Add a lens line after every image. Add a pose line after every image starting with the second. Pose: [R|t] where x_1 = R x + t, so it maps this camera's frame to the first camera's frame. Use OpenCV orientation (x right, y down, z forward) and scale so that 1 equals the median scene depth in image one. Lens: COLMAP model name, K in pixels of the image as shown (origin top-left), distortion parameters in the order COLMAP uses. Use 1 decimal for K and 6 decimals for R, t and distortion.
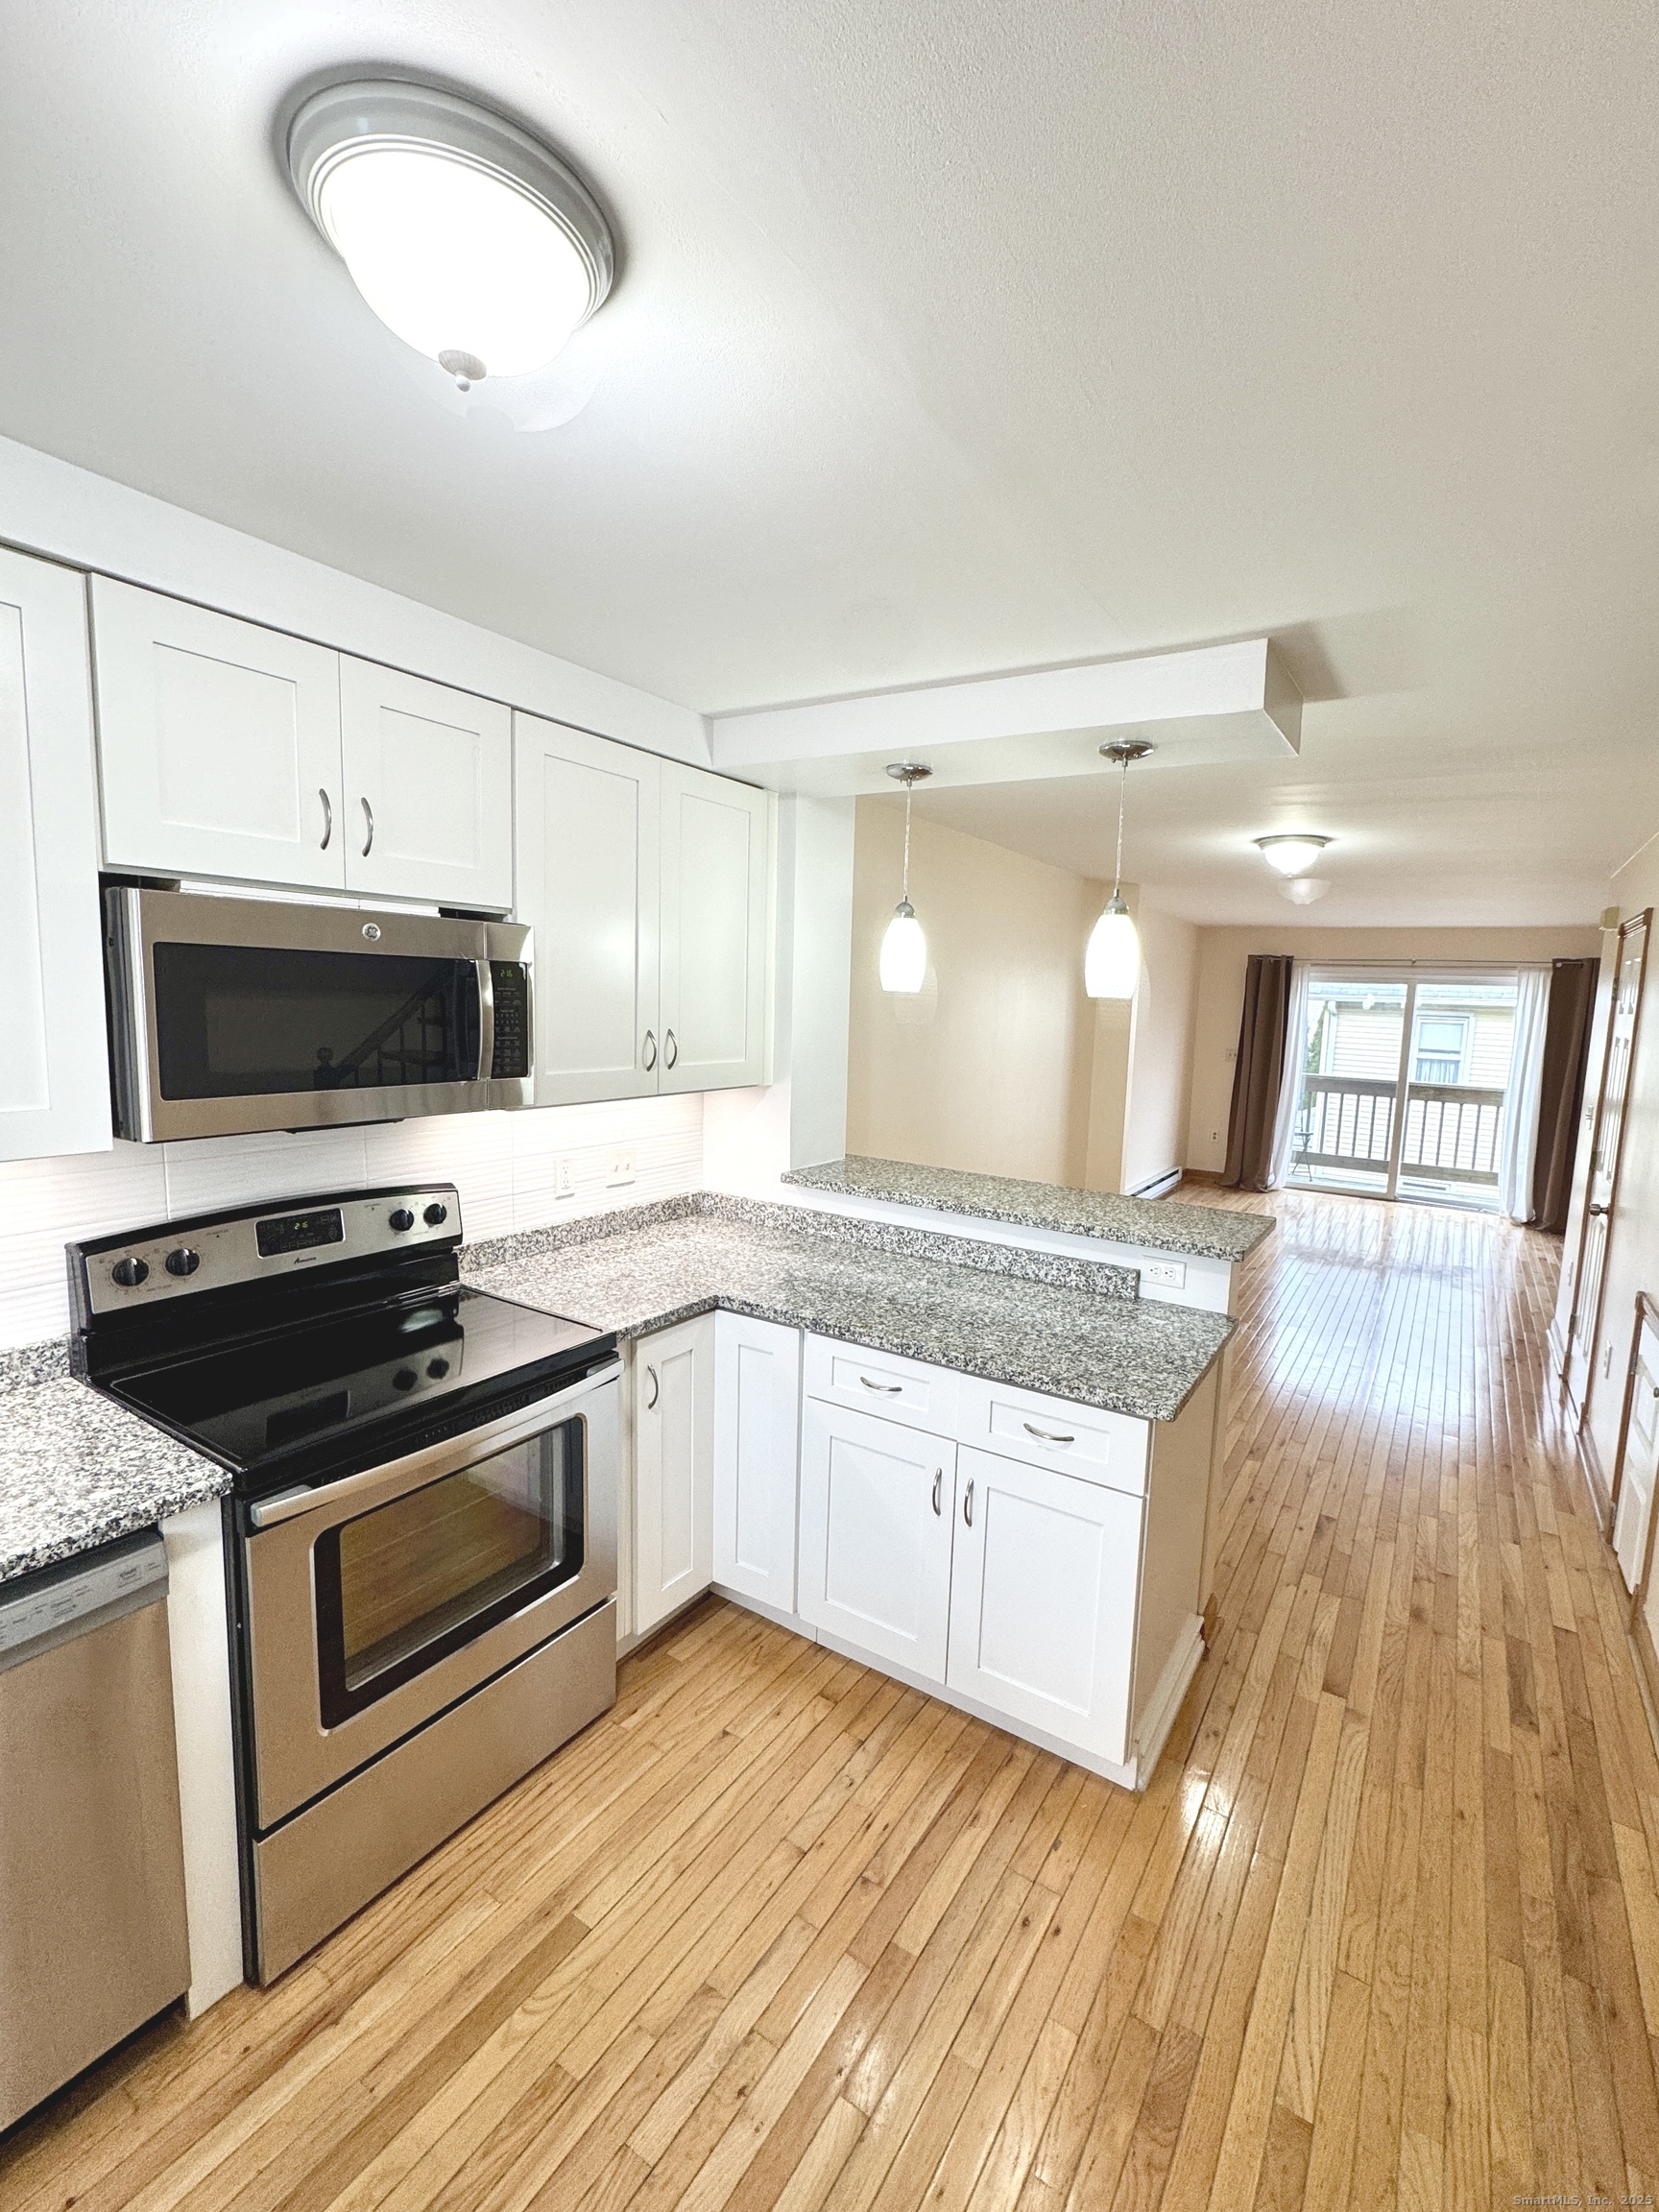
lens RADIAL K [[935.2, 0, 897.6], [0, 935.2, 1108.2], [0, 0, 1]] dist [-0.000580, -0.000173]
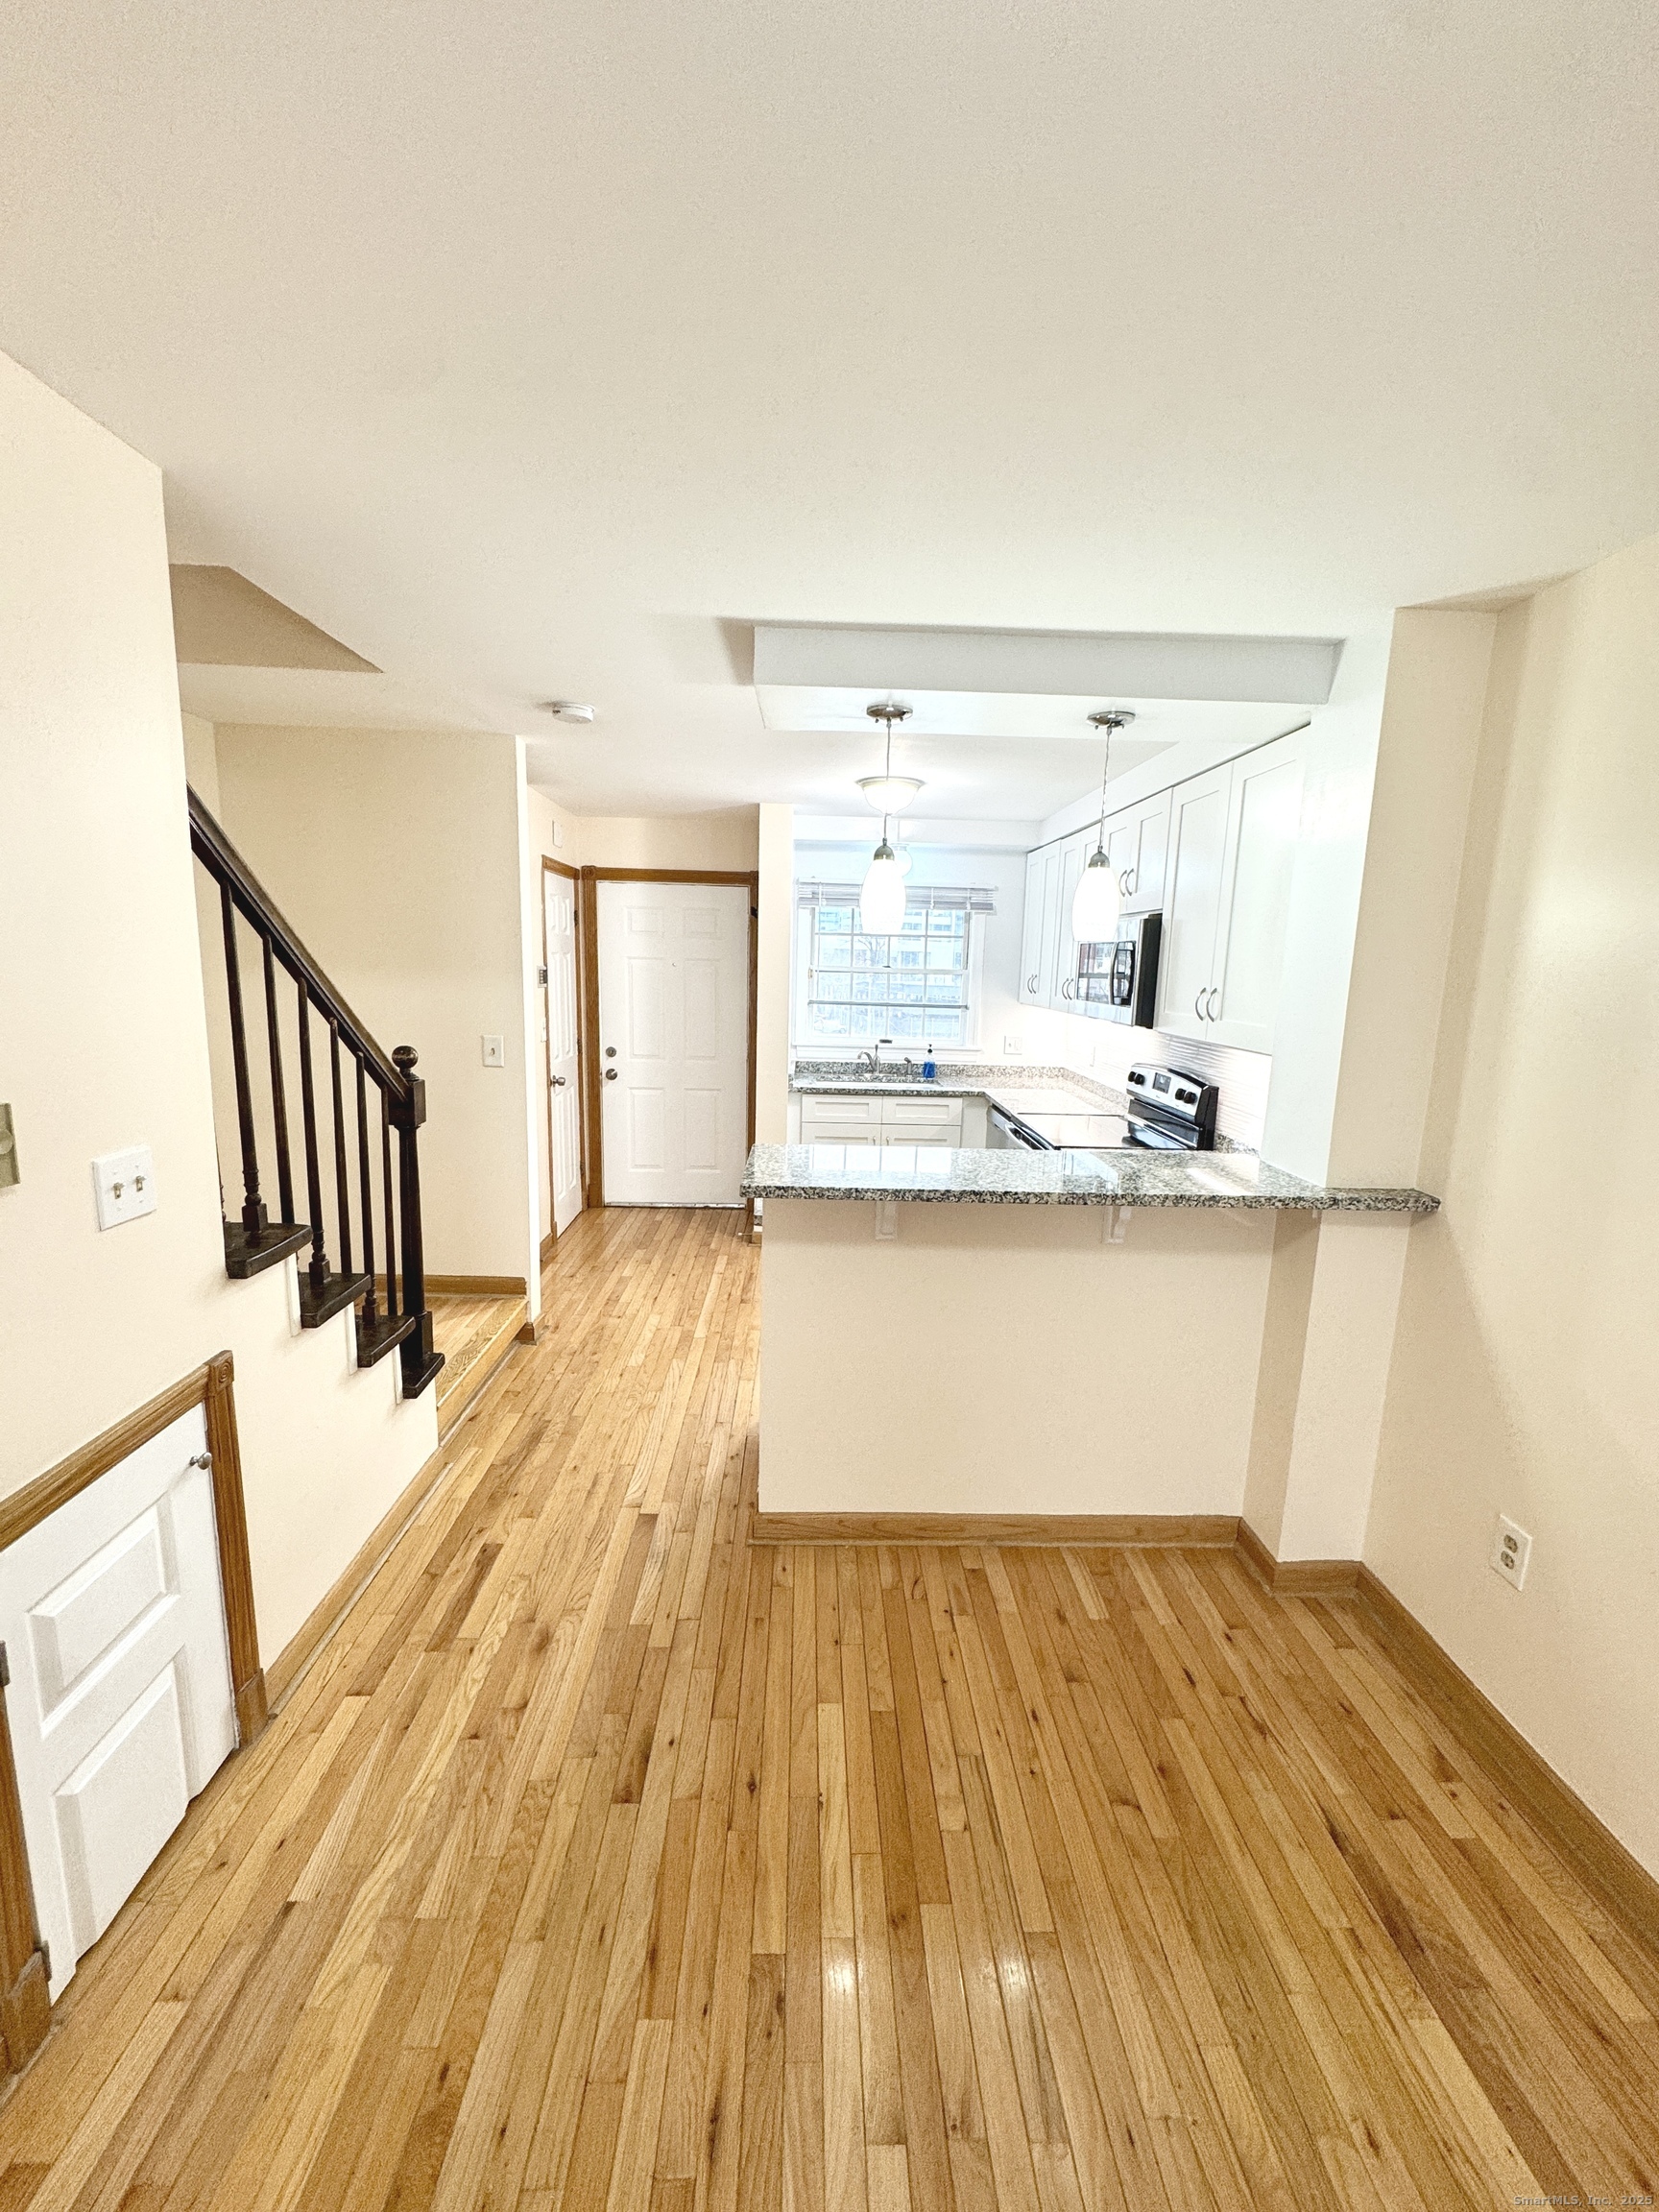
lens RADIAL K [[892.8, 0, 829.5], [0, 892.8, 1106.0], [0, 0, 1]] dist [-0.001330, -0.000080]
pose [[-0.841571, 0.025361, -0.539550, 0.891594], [-0.126038, 0.962103, 0.241811, -0.174067], [0.525235, 0.271505, -0.806482, 1.936347]]
